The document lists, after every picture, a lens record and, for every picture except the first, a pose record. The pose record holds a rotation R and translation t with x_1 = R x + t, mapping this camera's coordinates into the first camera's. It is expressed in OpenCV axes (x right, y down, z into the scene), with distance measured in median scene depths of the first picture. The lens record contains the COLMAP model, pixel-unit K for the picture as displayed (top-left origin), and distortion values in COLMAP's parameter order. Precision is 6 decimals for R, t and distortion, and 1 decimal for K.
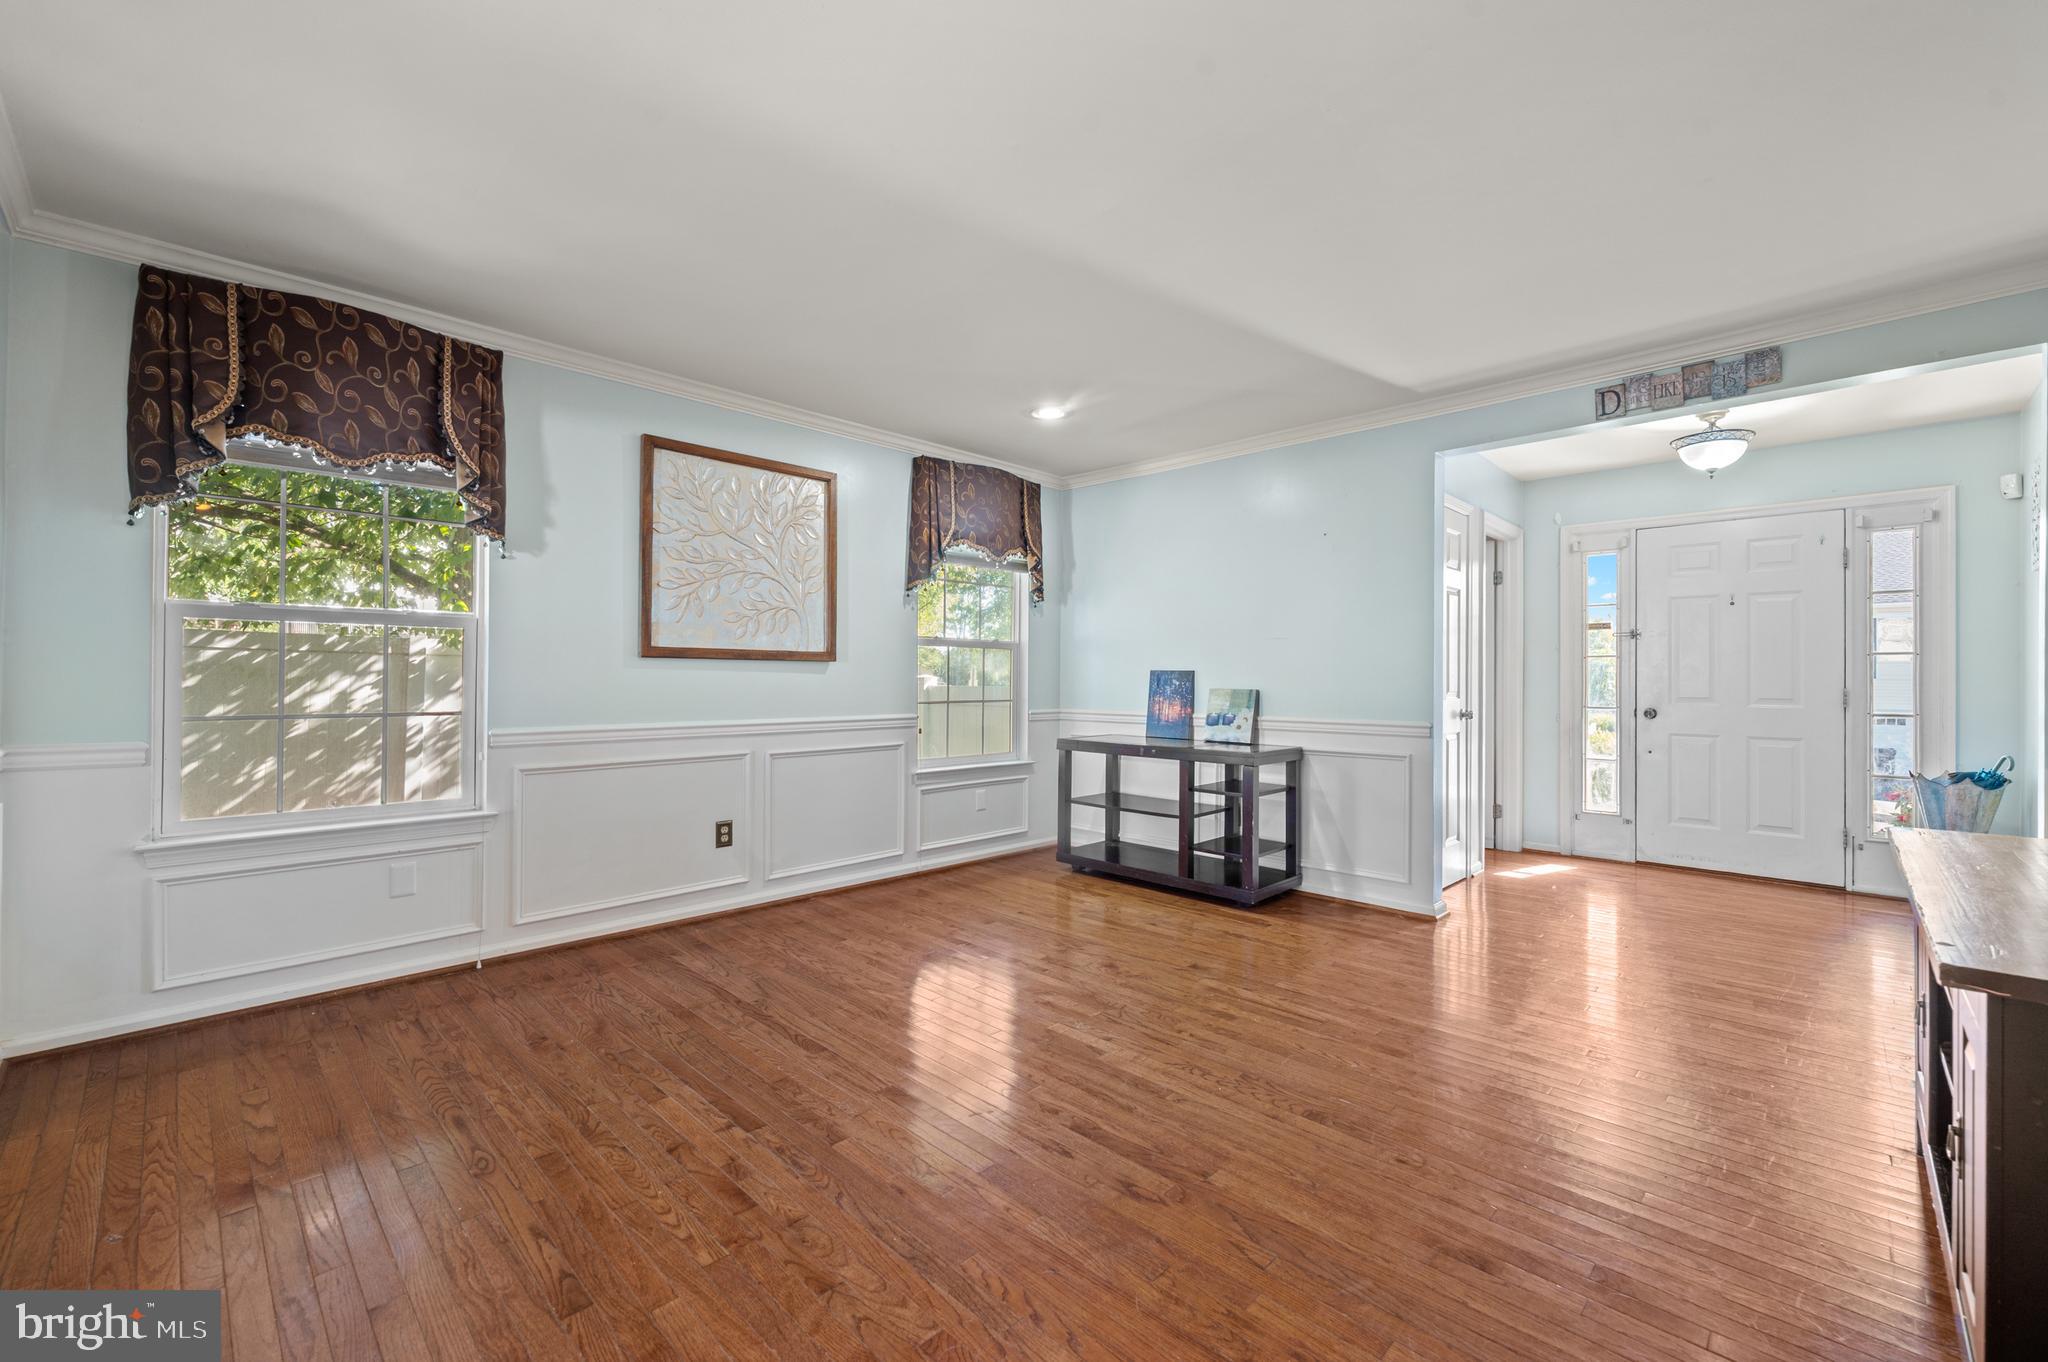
lens RADIAL K [[826.8, 0, 1027.3], [0, 826.8, 671.1], [0, 0, 1]] dist [-0.002151, 0.000451]
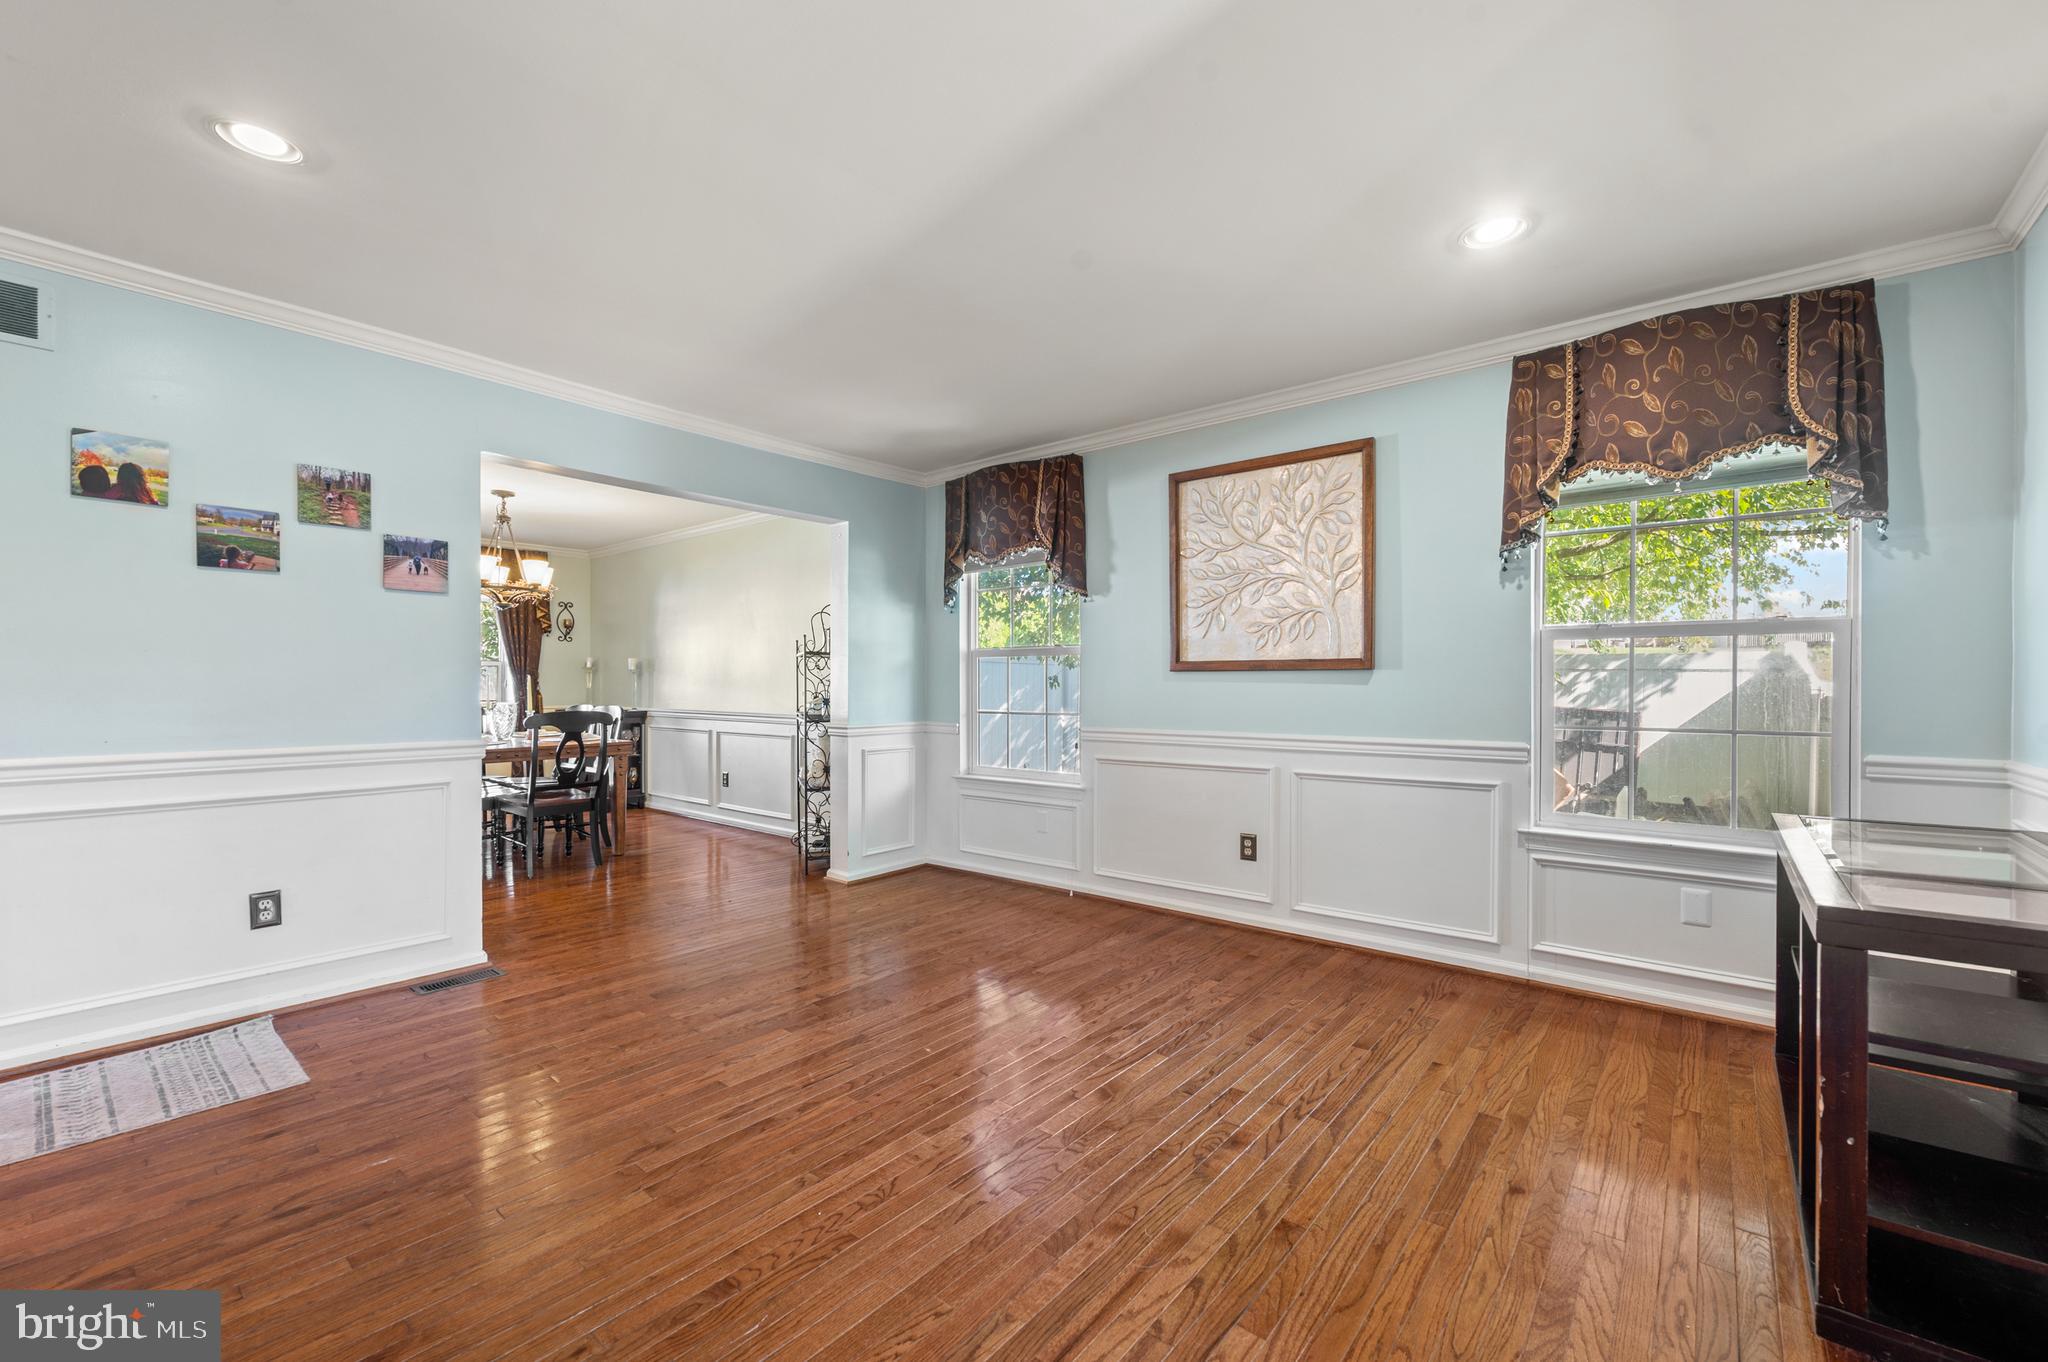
lens RADIAL K [[826.8, 0, 1030.5], [0, 826.8, 688.5], [0, 0, 1]] dist [-0.002151, 0.000451]
pose [[0.095316, 0.001120, -0.995446, 0.573556], [0.011545, 0.999931, 0.002230, 0.001418], [0.995380, -0.011705, 0.095297, 0.623266]]
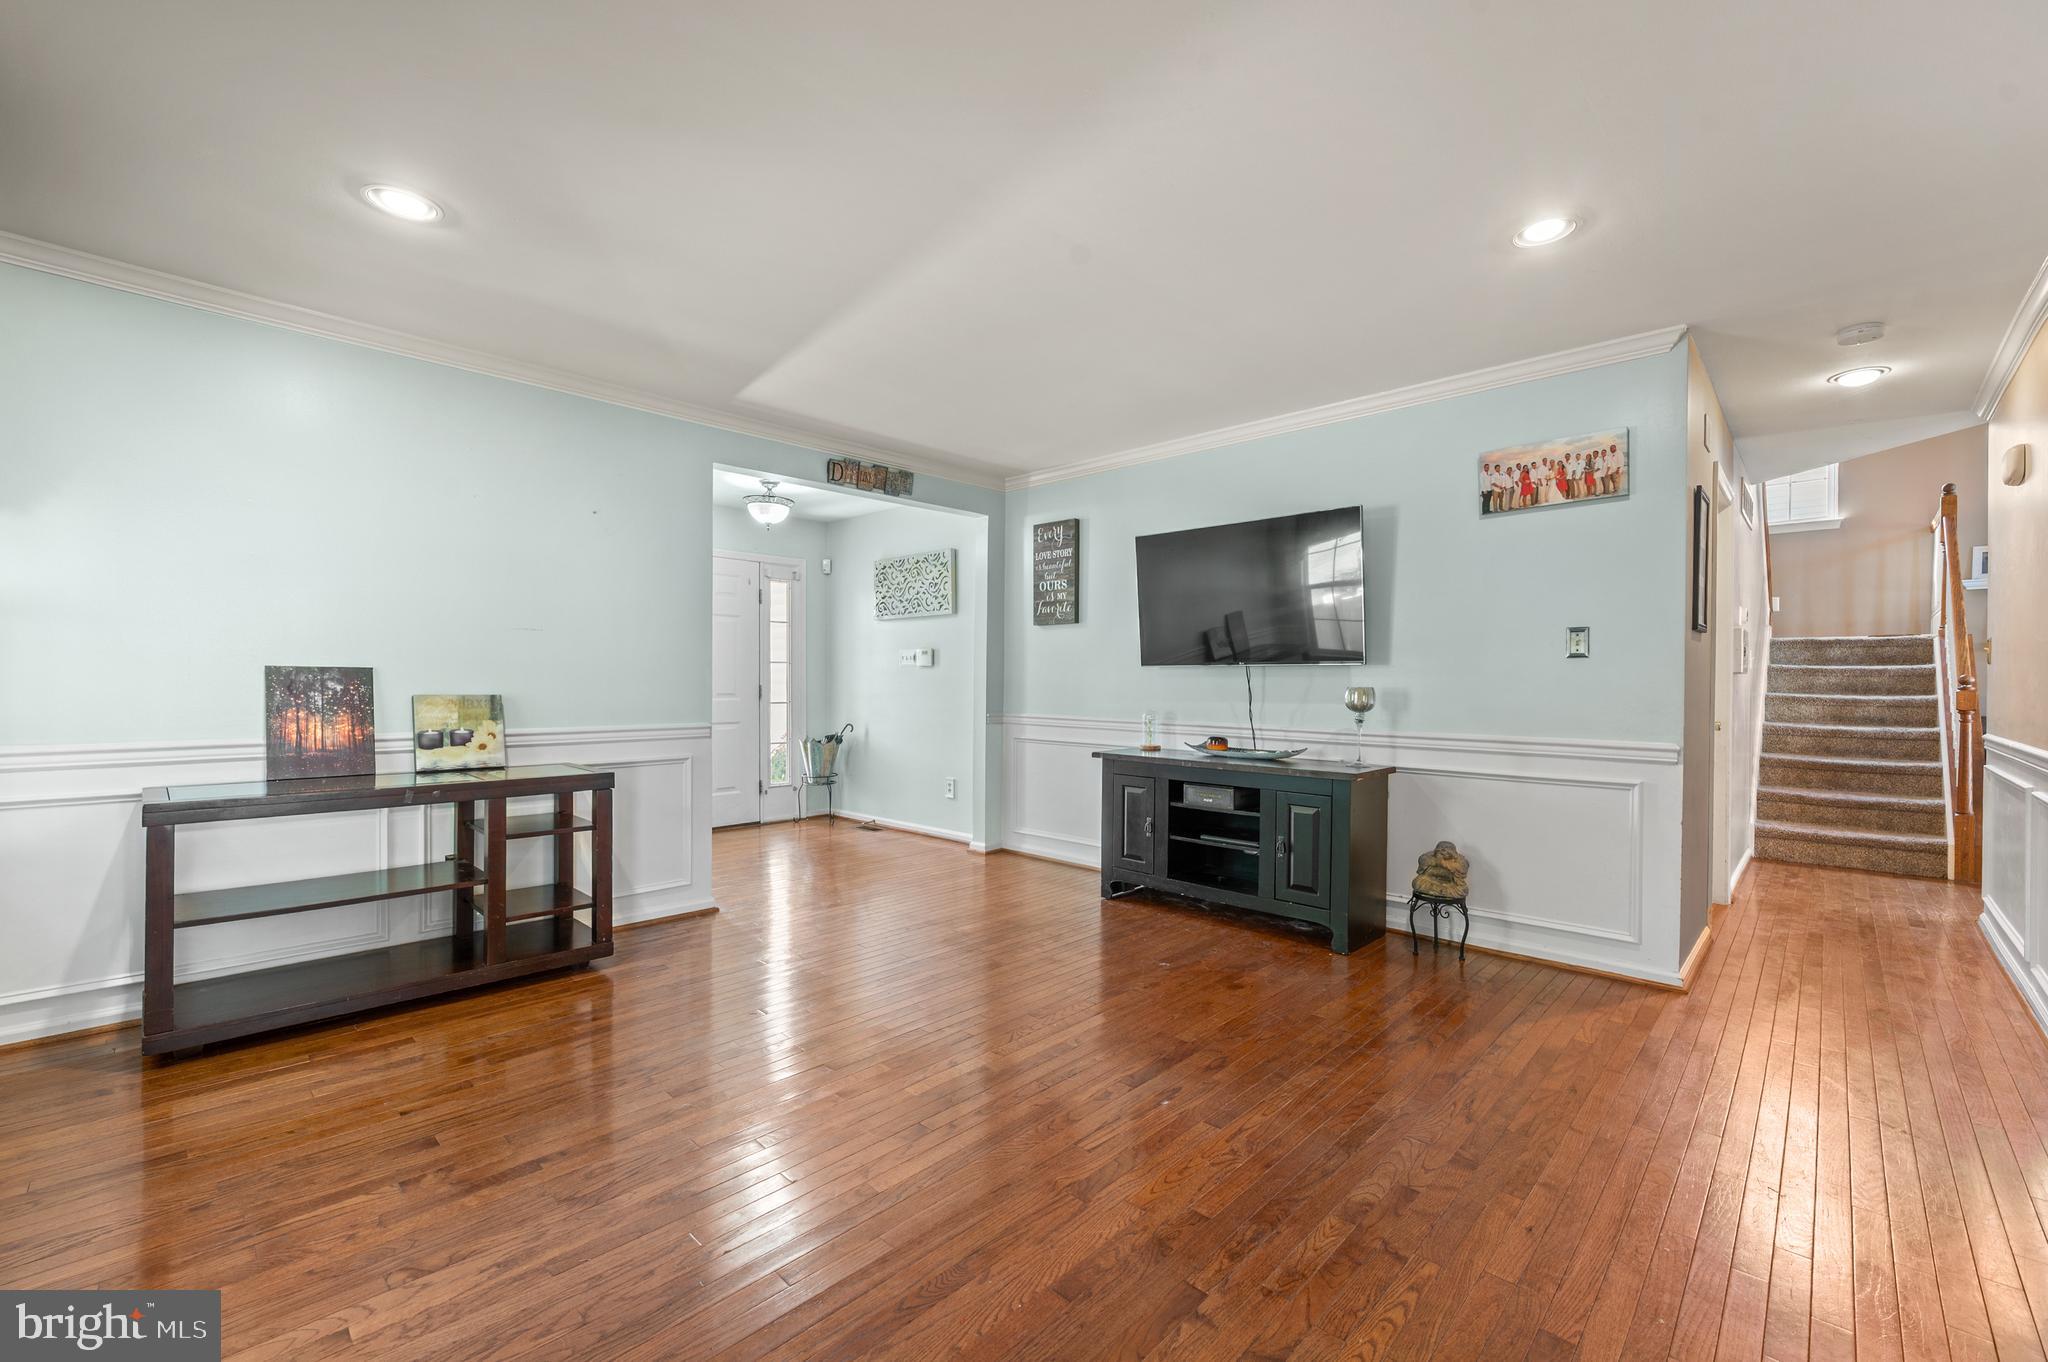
lens RADIAL K [[826.8, 0, 1035.0], [0, 826.8, 689.7], [0, 0, 1]] dist [-0.002151, 0.000451]
pose [[0.004491, -0.015425, 0.999871, -0.538528], [-0.013311, 0.999792, 0.015484, -0.000435], [-0.999901, -0.013378, 0.004285, 0.577876]]
